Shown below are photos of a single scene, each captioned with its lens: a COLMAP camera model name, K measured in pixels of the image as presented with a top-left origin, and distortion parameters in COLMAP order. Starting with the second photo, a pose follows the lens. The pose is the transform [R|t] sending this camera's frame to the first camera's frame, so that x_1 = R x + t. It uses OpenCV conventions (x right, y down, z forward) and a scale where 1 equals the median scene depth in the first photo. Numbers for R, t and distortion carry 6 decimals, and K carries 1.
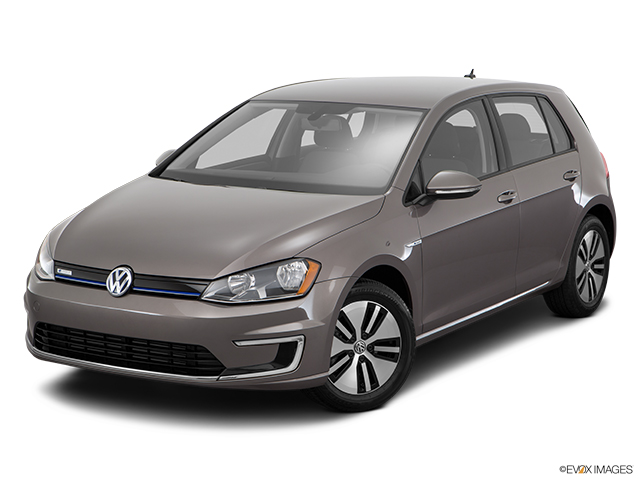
lens RADIAL K [[1438.5, 0, 318.5], [0, 1438.5, 241.2], [0, 0, 1]] dist [0.146862, 0.000000]
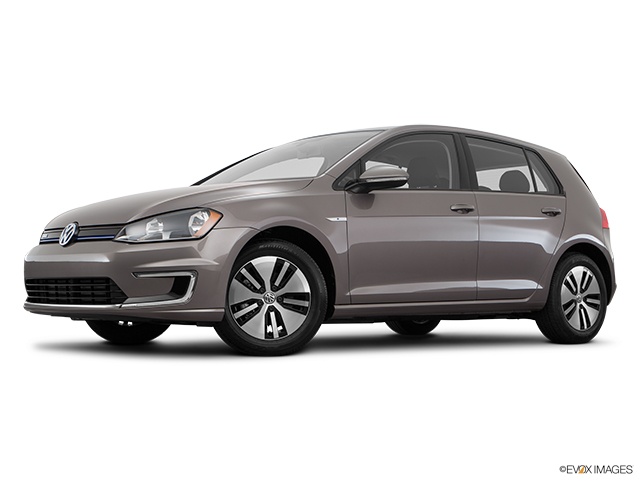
lens RADIAL K [[982.3, 0, 317.5], [0, 982.3, 245.3], [0, 0, 1]] dist [0.103717, 0.000000]
pose [[0.957385, -0.014177, -0.288467, 0.287866], [-0.042832, 0.980781, -0.190354, 0.178285], [0.285621, 0.194598, 0.938377, 0.279490]]
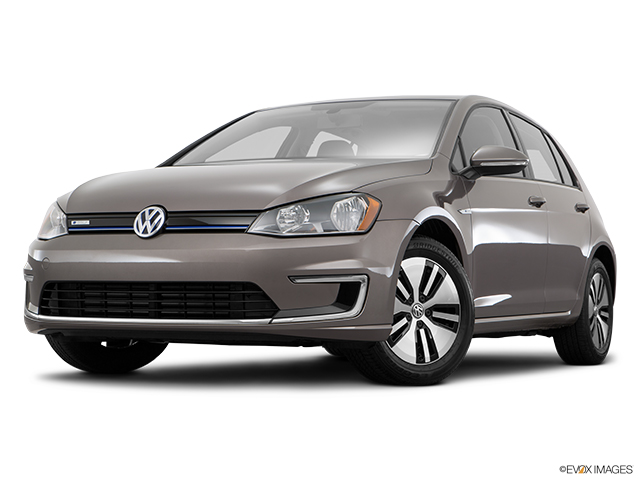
lens RADIAL K [[1309.3, 0, 319.1], [0, 1309.3, 237.7], [0, 0, 1]] dist [0.112073, 0.000000]
pose [[0.994937, 0.009118, 0.100082, -0.111680], [0.010823, 0.980362, -0.196910, 0.186914], [-0.099912, 0.196996, 0.975300, 0.216227]]
